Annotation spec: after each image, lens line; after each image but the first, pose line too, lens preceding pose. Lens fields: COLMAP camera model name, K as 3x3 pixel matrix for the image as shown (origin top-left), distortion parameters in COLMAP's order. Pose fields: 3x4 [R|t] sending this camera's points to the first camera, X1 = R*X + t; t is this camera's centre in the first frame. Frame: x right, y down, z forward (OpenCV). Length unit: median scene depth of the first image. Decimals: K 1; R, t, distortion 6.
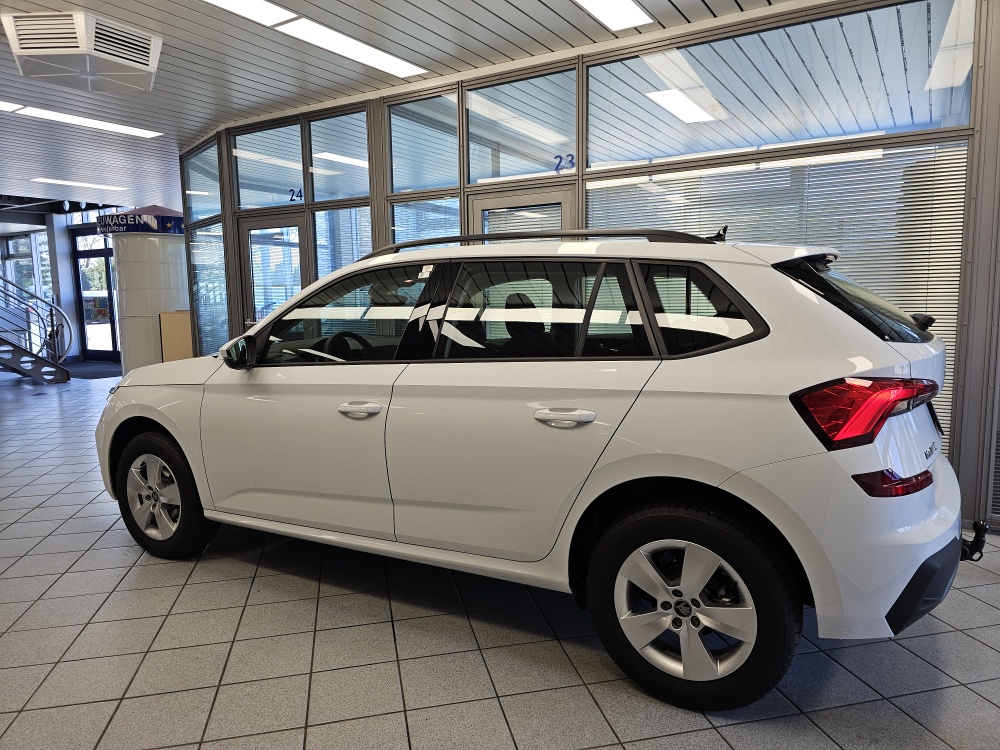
lens RADIAL K [[687.4, 0, 520.6], [0, 687.4, 364.4], [0, 0, 1]] dist [0.061225, -0.063796]
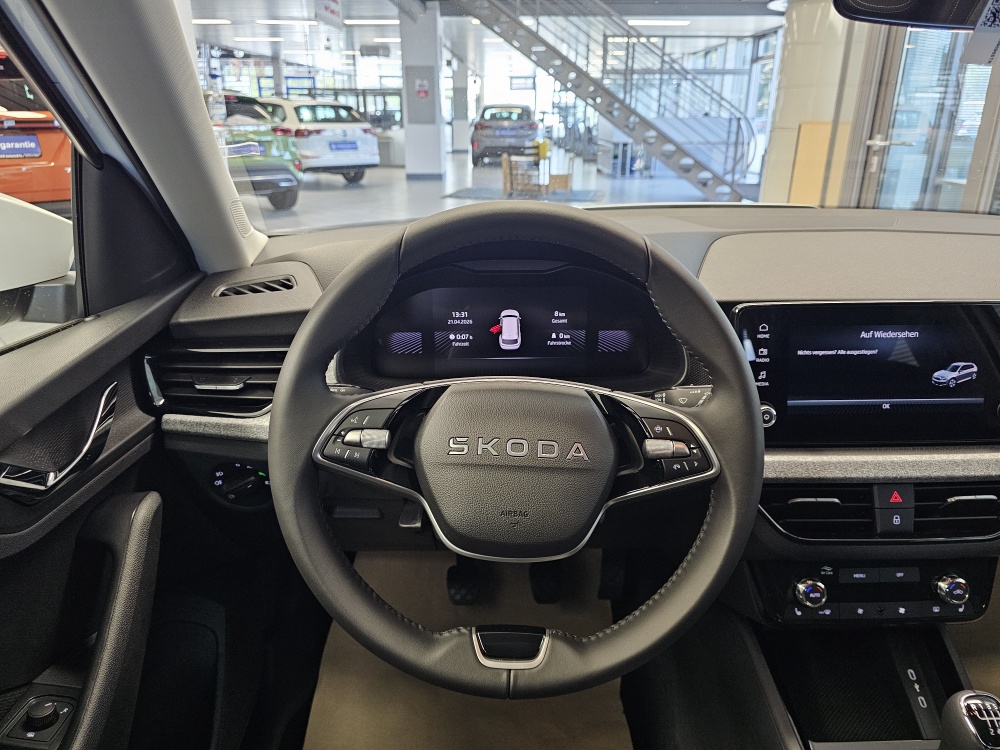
lens RADIAL K [[687.4, 0, 506.2], [0, 687.4, 366.9], [0, 0, 1]] dist [0.061225, -0.063796]
pose [[0.507539, 0.314726, -0.802092, -0.055418], [-0.105767, 0.946619, 0.304510, -0.026022], [0.855113, -0.069716, 0.513733, 0.405312]]
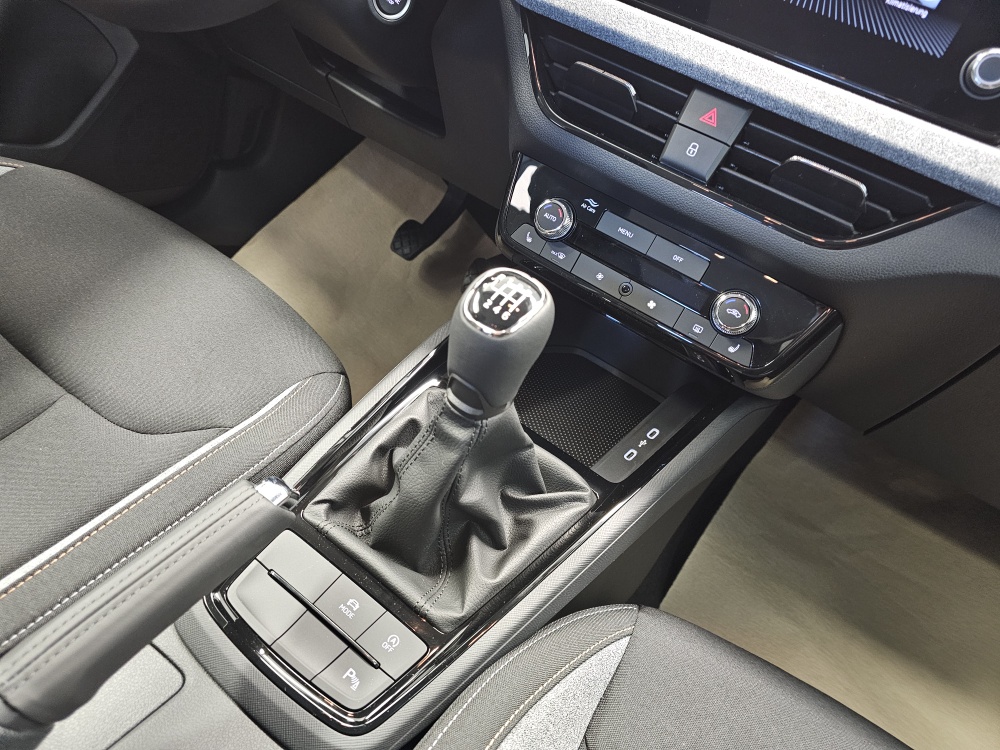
lens RADIAL K [[687.4, 0, 494.7], [0, 687.4, 370.6], [0, 0, 1]] dist [0.061225, -0.063796]
pose [[-0.079394, 0.551457, -0.830417, -0.036038], [-0.395705, 0.747166, 0.534004, 0.002376], [0.914939, 0.370997, 0.158894, 0.471858]]
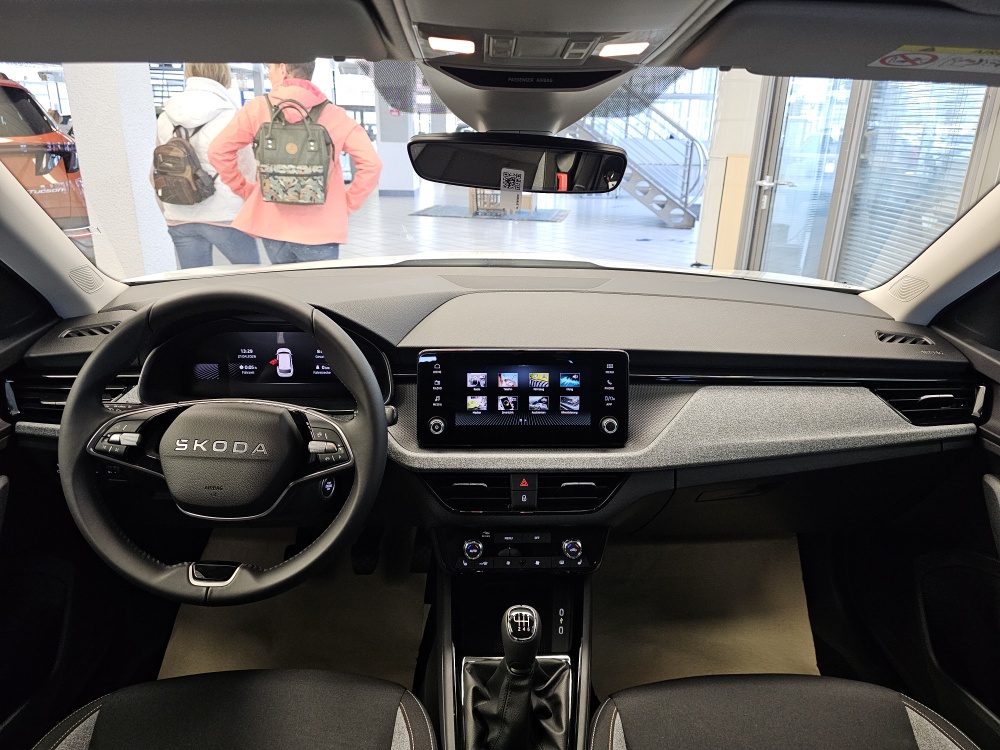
lens RADIAL K [[687.4, 0, 503.7], [0, 687.4, 367.4], [0, 0, 1]] dist [0.061225, -0.063796]
pose [[0.515801, 0.308716, -0.799151, -0.003994], [-0.121432, 0.949744, 0.288514, -0.044948], [0.848058, -0.051773, 0.527368, 0.421649]]
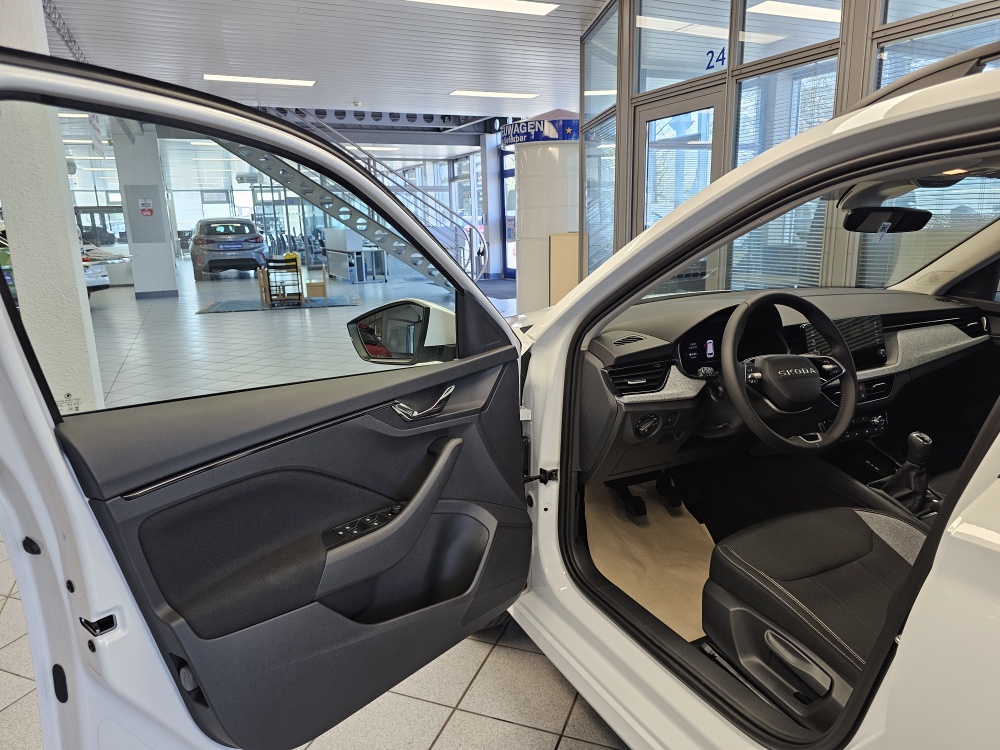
lens RADIAL K [[687.4, 0, 505.4], [0, 687.4, 375.3], [0, 0, 1]] dist [0.061225, -0.063796]
pose [[0.829119, 0.122535, -0.545479, -0.066202], [-0.049550, 0.987952, 0.146615, -0.022651], [0.556872, -0.094532, 0.825201, 0.227233]]
